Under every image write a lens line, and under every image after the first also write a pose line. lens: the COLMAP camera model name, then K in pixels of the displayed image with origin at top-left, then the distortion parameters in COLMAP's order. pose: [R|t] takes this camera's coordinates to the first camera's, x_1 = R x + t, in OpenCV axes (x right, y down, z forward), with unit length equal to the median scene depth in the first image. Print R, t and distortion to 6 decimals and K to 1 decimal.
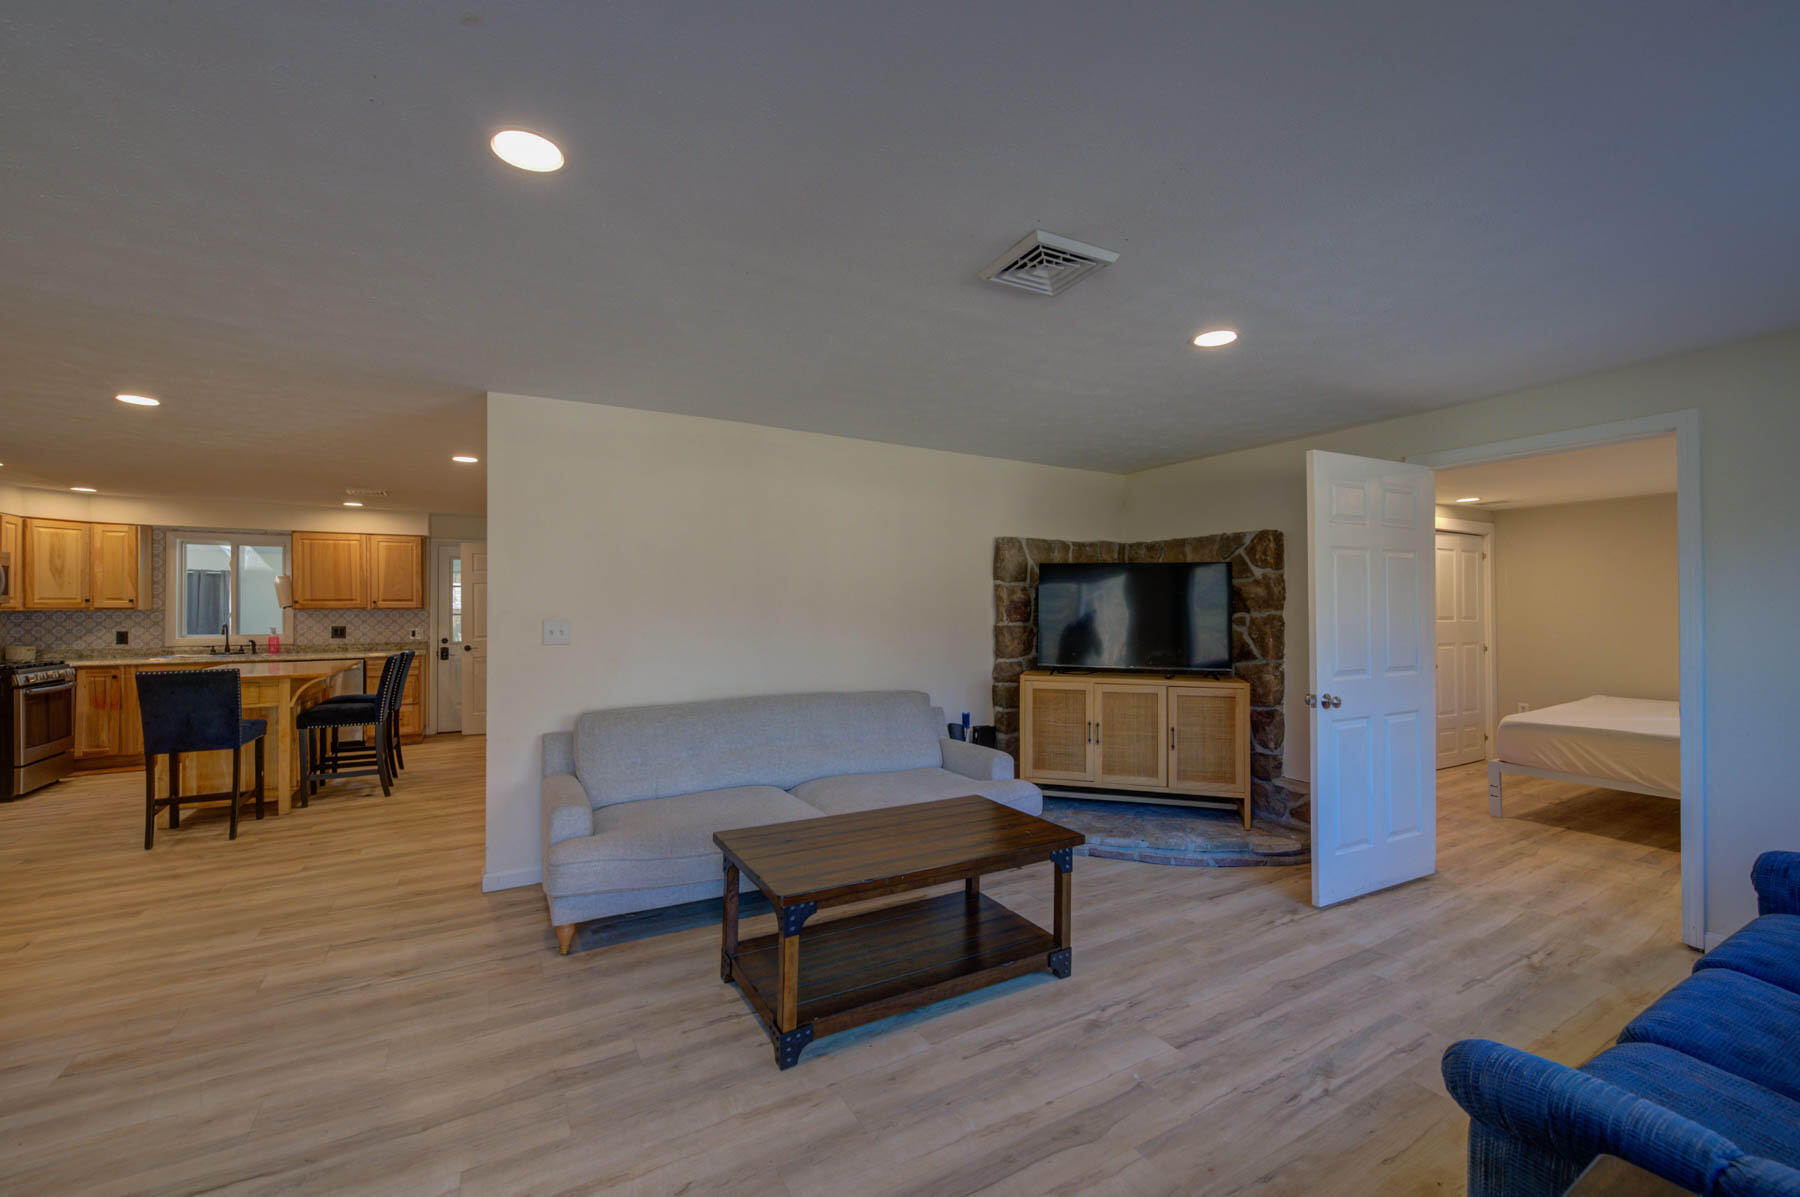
lens RADIAL K [[734.8, 0, 916.9], [0, 734.8, 602.8], [0, 0, 1]] dist [-0.000186, -0.002104]
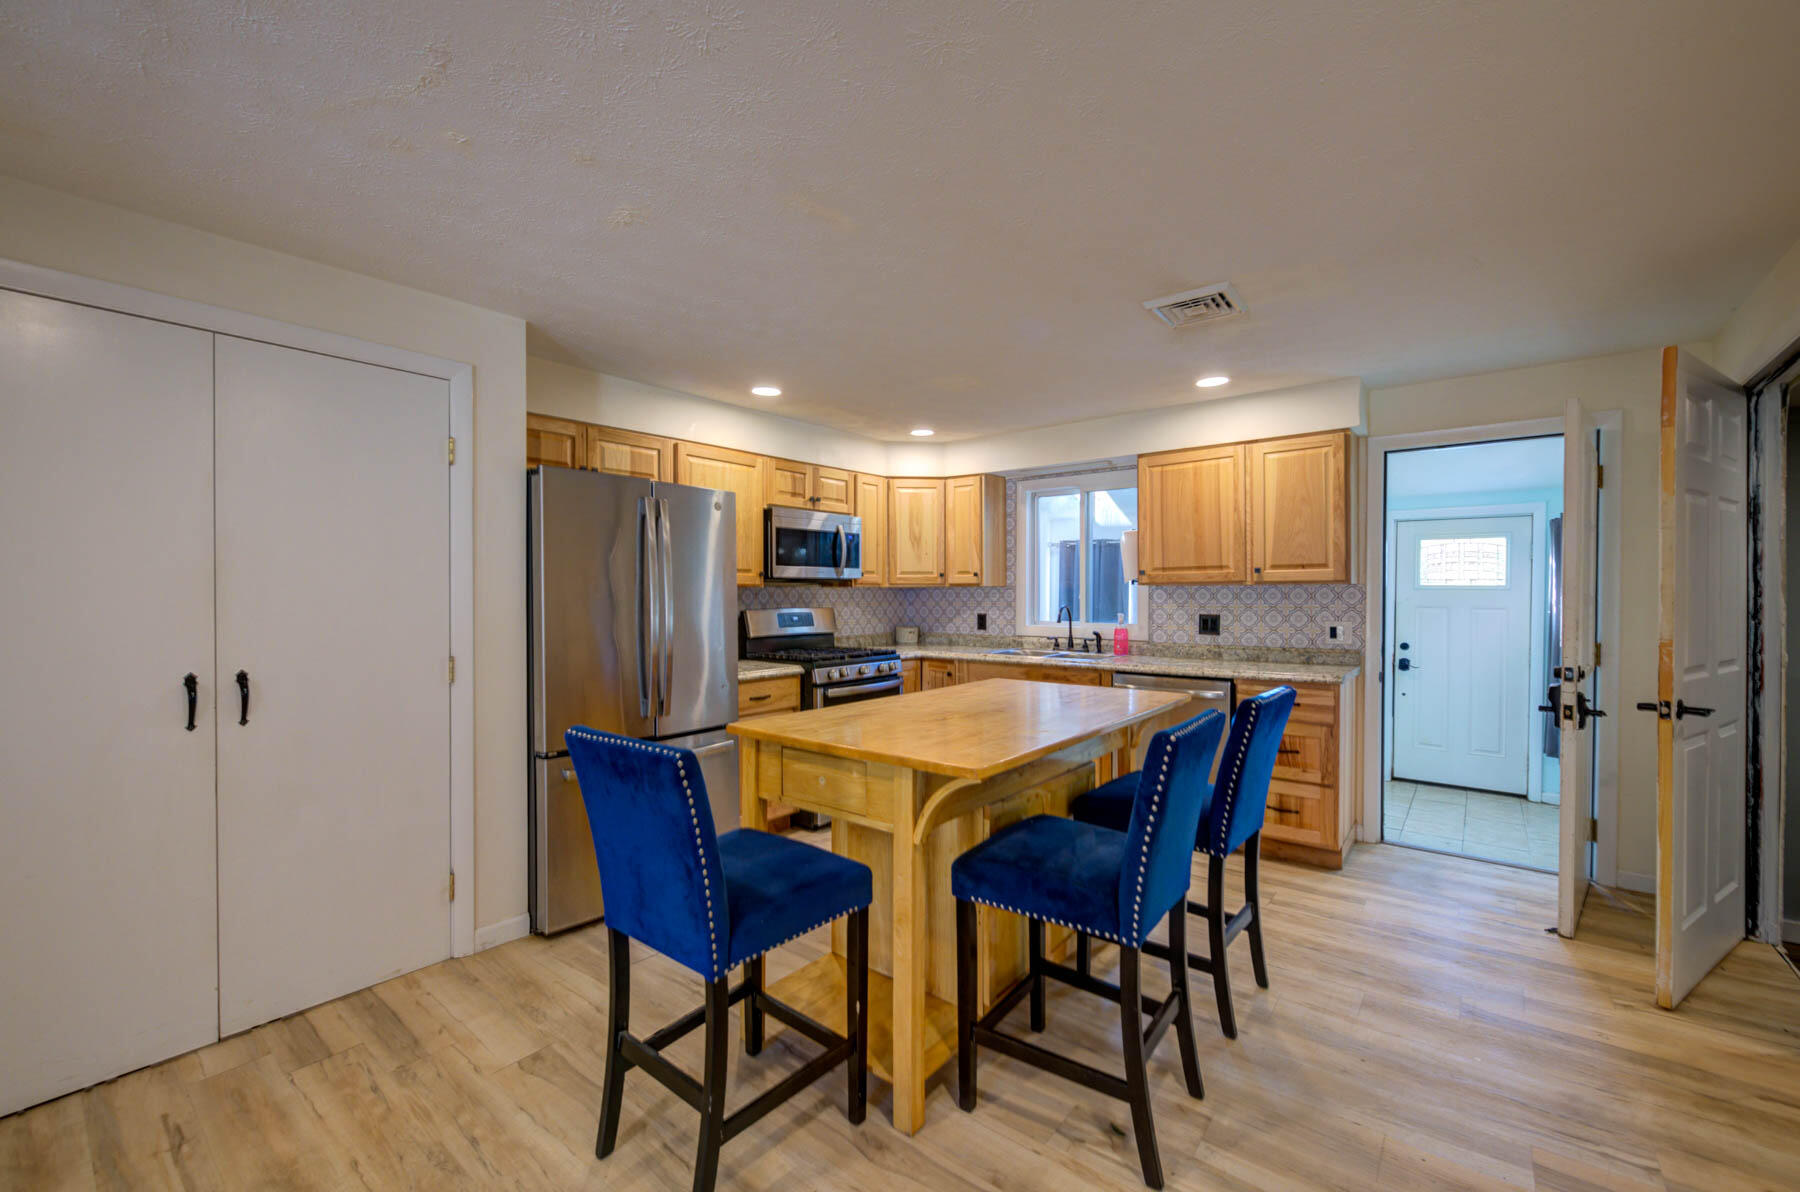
lens RADIAL K [[734.8, 0, 888.7], [0, 734.8, 594.1], [0, 0, 1]] dist [-0.000186, -0.002104]
pose [[0.355524, 0.004027, -0.934659, -0.377864], [0.007272, 0.999949, 0.007075, 0.011340], [0.934639, -0.009312, 0.355476, 0.626402]]
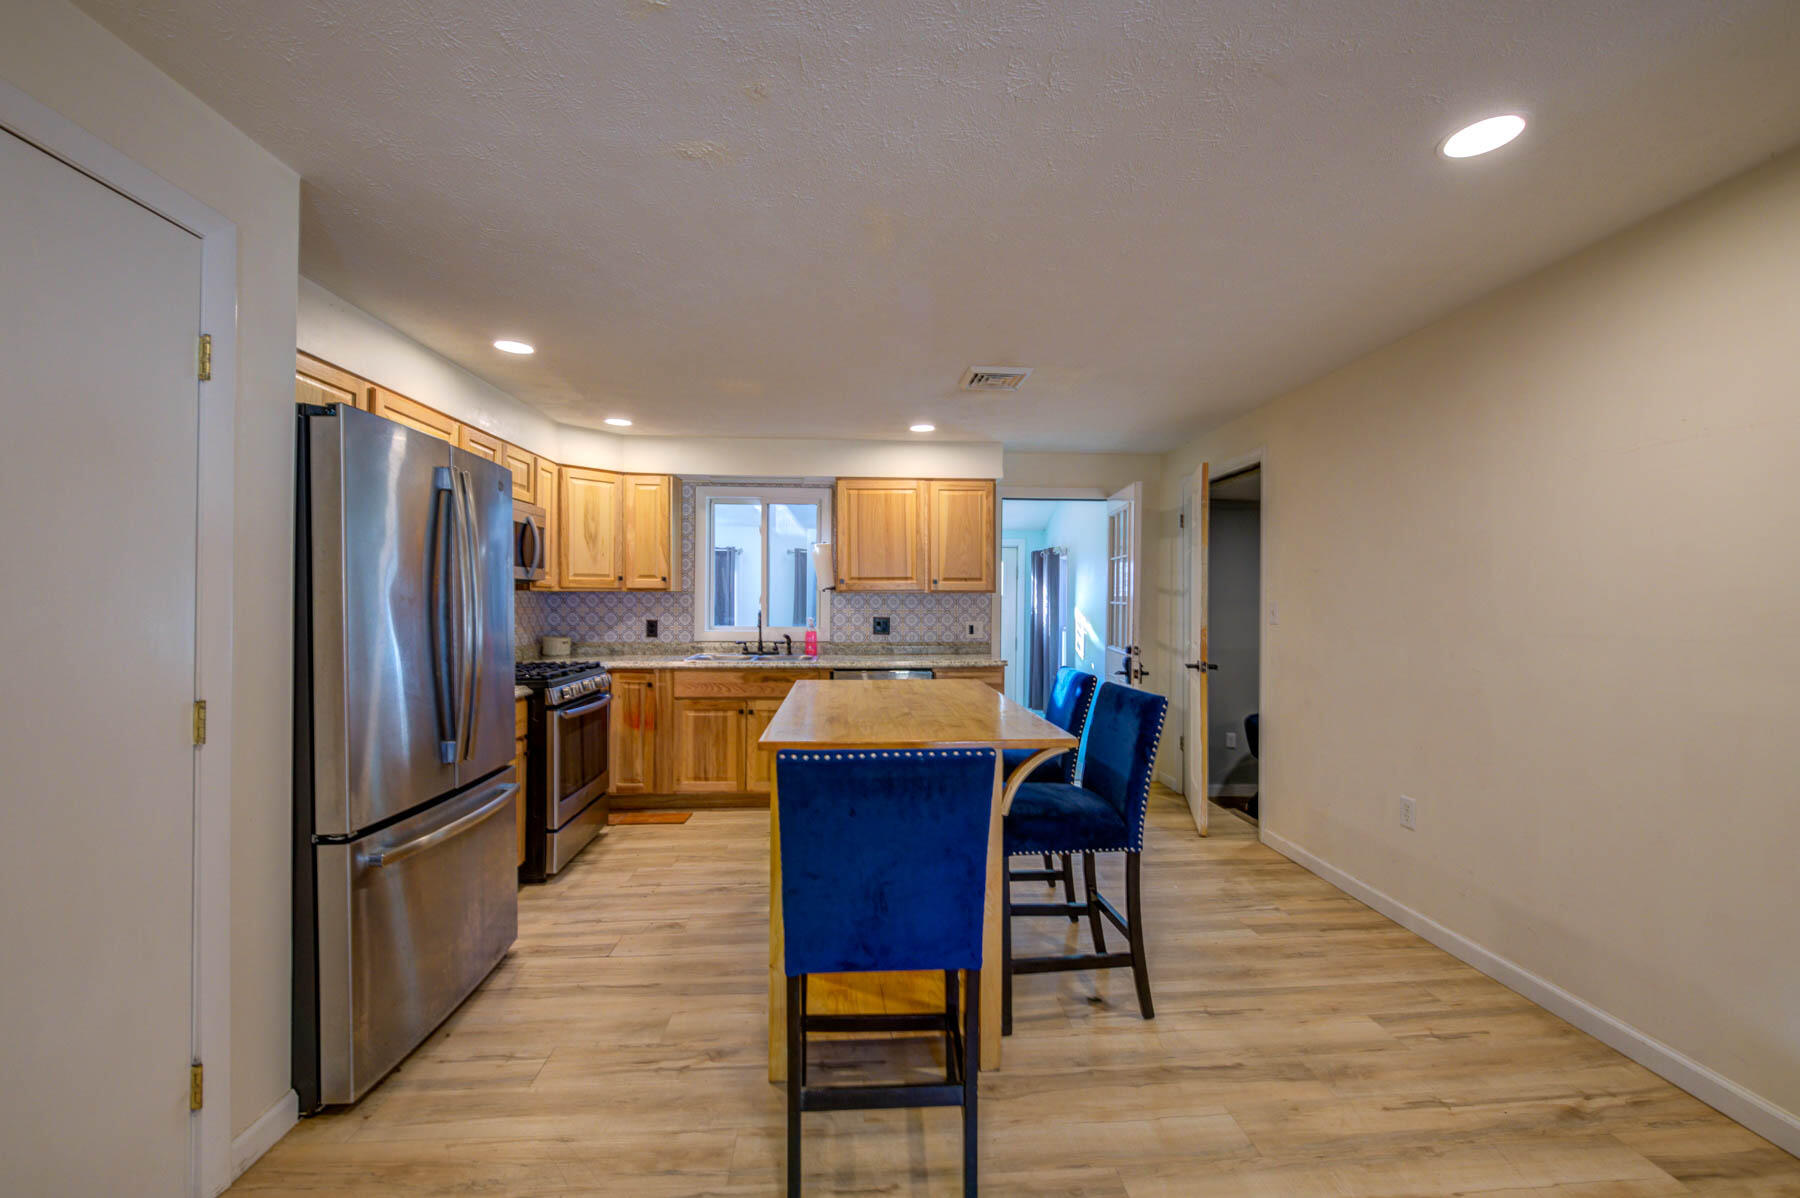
lens RADIAL K [[734.8, 0, 900.5], [0, 734.8, 596.8], [0, 0, 1]] dist [-0.000186, -0.002104]
pose [[0.898925, 0.005013, -0.438073, -0.525777], [-0.003480, 0.999985, 0.004302, 0.010892], [0.438088, -0.002342, 0.898929, 0.433872]]
